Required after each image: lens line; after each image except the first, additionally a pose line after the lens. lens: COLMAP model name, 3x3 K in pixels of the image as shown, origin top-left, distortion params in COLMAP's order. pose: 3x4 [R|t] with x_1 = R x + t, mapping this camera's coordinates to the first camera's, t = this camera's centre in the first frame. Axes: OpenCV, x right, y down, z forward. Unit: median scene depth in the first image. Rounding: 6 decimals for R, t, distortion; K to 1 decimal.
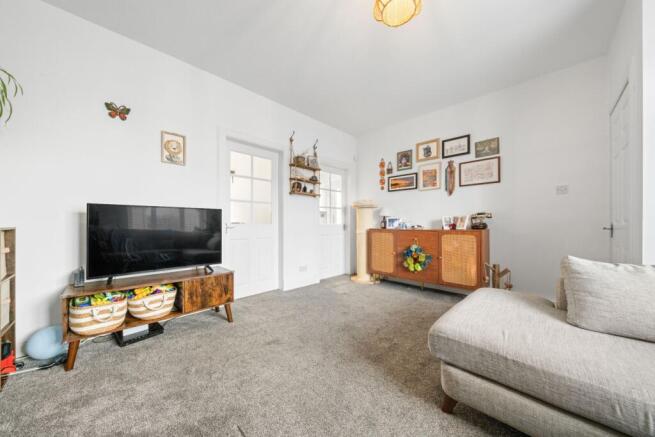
lens RADIAL K [[224.8, 0, 326.3], [0, 224.8, 220.0], [0, 0, 1]] dist [-0.000968, -0.000038]
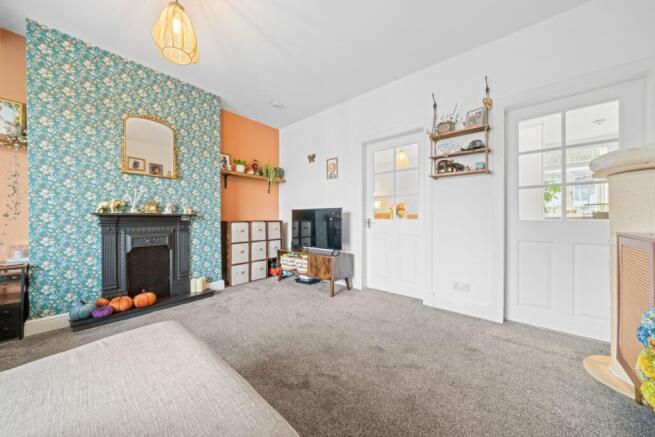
lens RADIAL K [[224.8, 0, 326.3], [0, 224.8, 220.0], [0, 0, 1]] dist [-0.000968, -0.000038]
pose [[0.085916, 0.003148, -0.996297, 0.779056], [0.017509, 0.999836, 0.004669, 0.014104], [0.996148, -0.017846, 0.085847, 0.809604]]
